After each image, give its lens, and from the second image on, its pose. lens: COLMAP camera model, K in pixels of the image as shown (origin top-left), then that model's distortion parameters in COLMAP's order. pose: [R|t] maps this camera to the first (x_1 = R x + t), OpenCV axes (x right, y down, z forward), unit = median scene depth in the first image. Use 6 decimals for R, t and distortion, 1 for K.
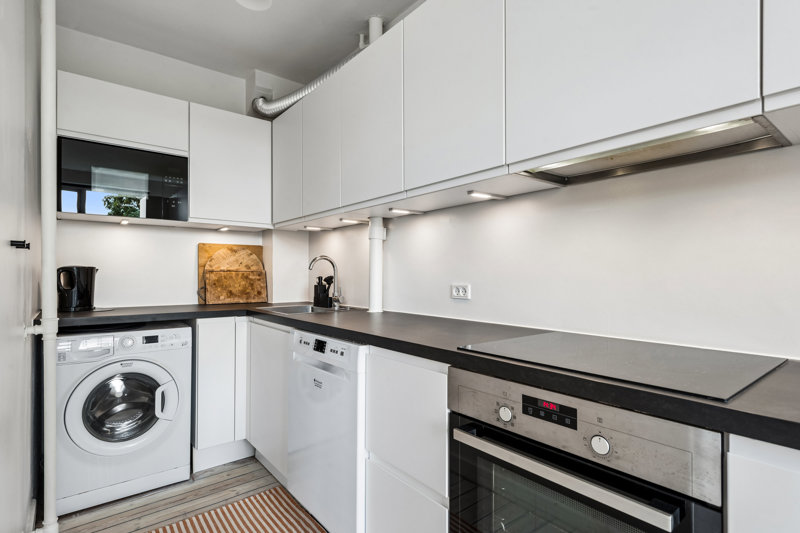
lens RADIAL K [[412.0, 0, 400.1], [0, 412.0, 271.1], [0, 0, 1]] dist [0.015083, -0.000076]
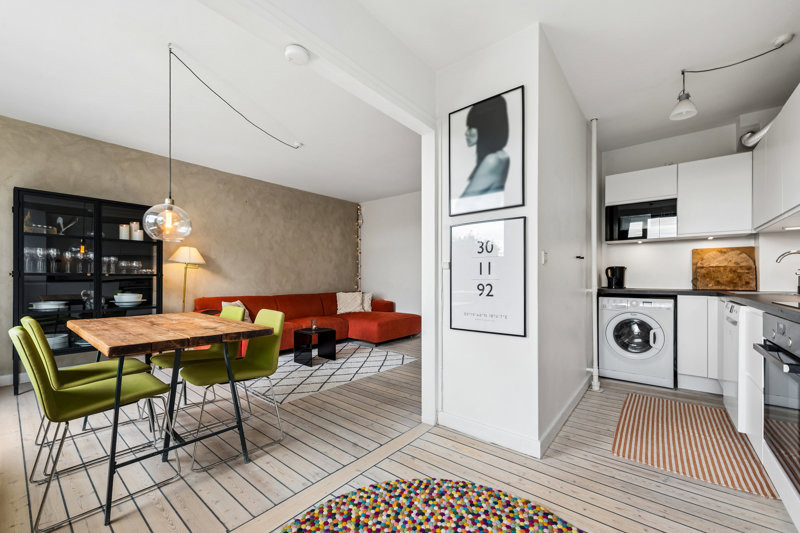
lens RADIAL K [[318.6, 0, 406.6], [0, 318.6, 278.5], [0, 0, 1]] dist [0.000635, -0.000134]
pose [[0.225619, 0.000445, -0.974216, 0.417091], [0.007337, 0.999971, 0.002156, 0.030294], [0.974188, -0.007634, 0.225609, -0.288565]]
